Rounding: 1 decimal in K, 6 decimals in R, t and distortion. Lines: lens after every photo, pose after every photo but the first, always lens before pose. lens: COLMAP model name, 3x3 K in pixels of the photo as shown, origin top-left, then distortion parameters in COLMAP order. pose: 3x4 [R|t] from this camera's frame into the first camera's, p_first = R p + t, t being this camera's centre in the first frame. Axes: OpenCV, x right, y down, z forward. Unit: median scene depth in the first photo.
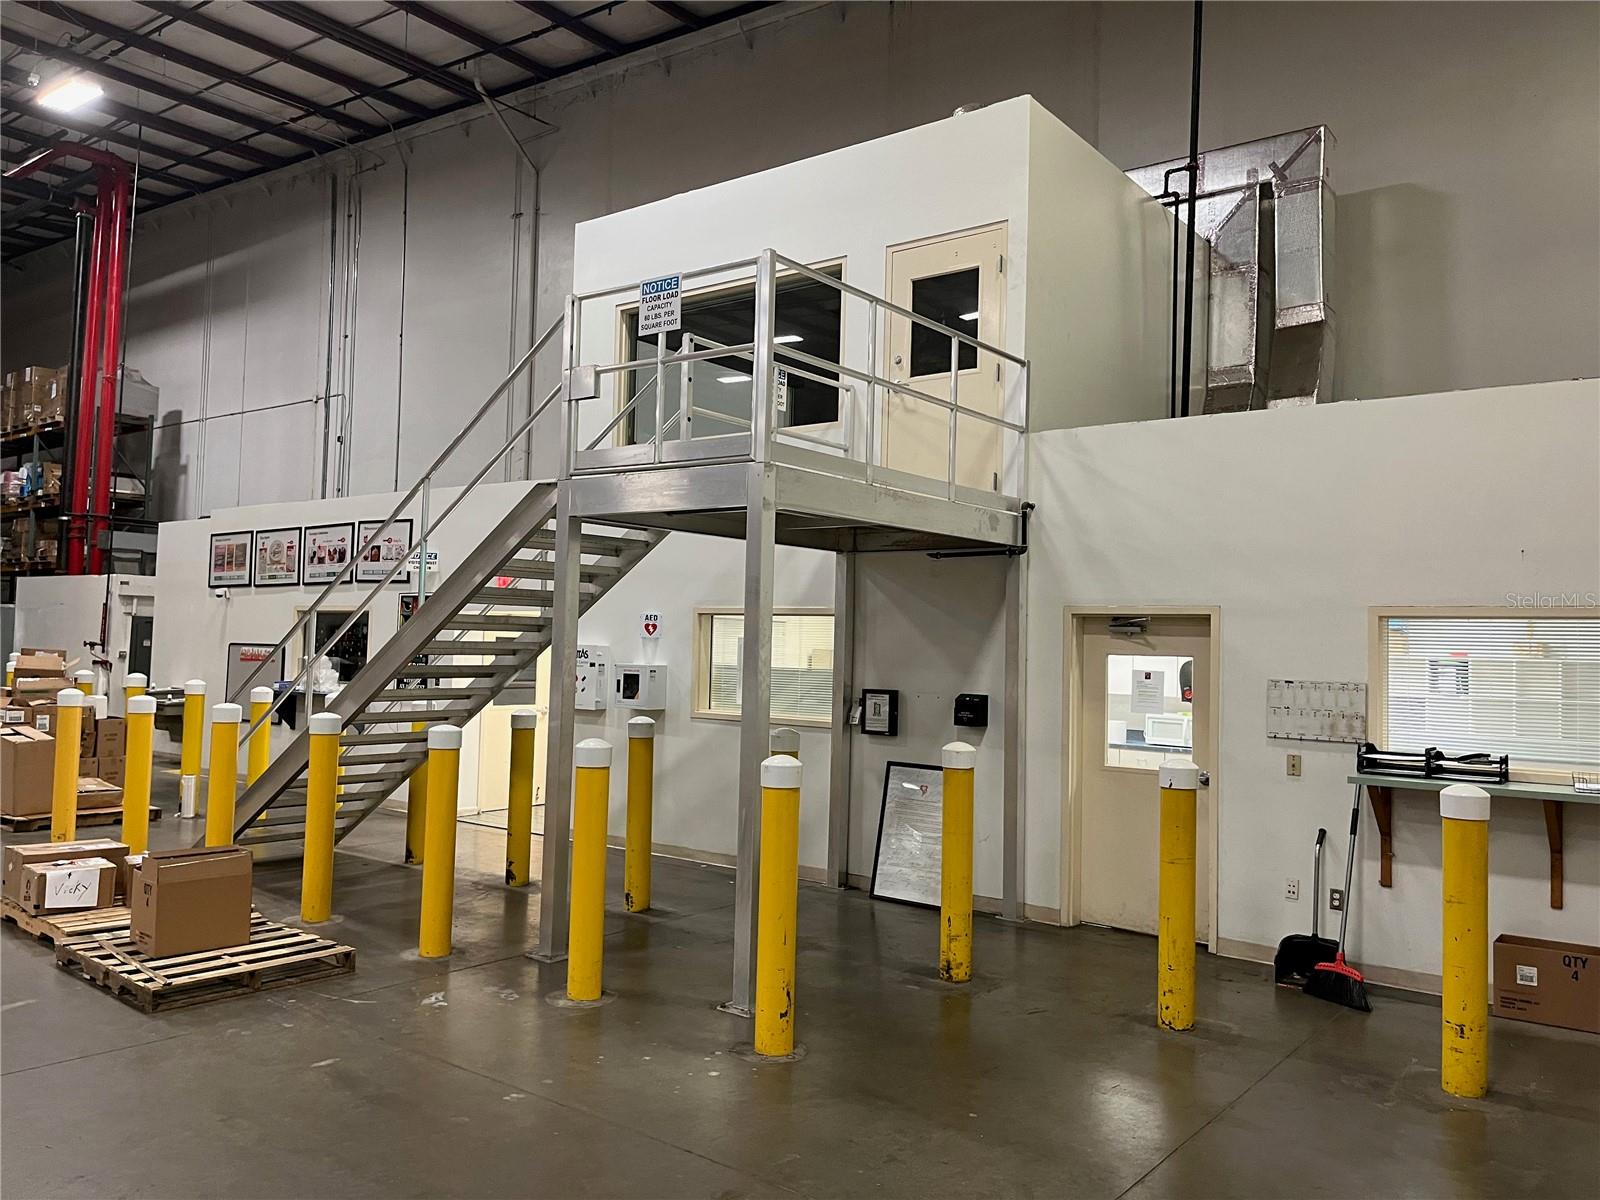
lens RADIAL K [[1207.9, 0, 800.0], [0, 1207.9, 600.0], [0, 0, 1]] dist [0.075860, -0.098855]
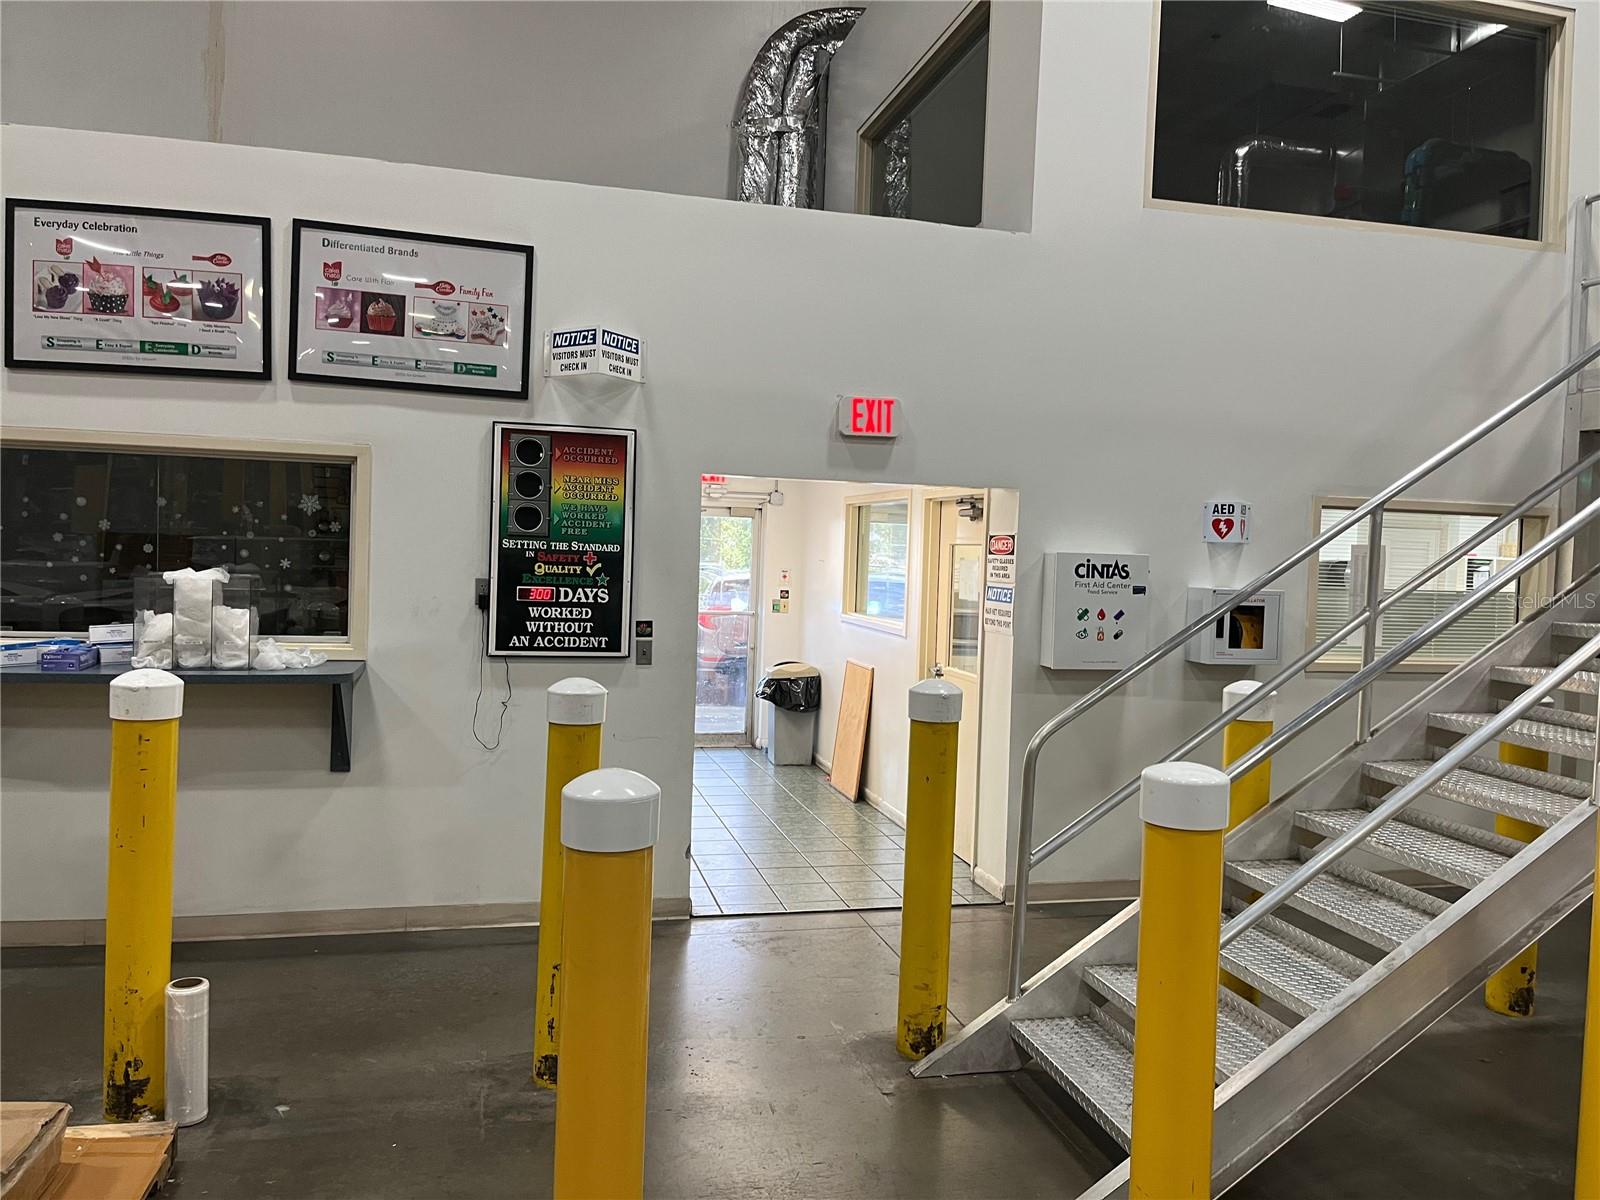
lens RADIAL K [[1207.9, 0, 800.0], [0, 1207.9, 600.0], [0, 0, 1]] dist [0.075860, -0.098855]
pose [[0.614553, -0.039741, 0.787874, -0.583161], [-0.048281, 0.994963, 0.087847, 0.013355], [-0.787397, -0.092026, 0.609539, 0.639987]]
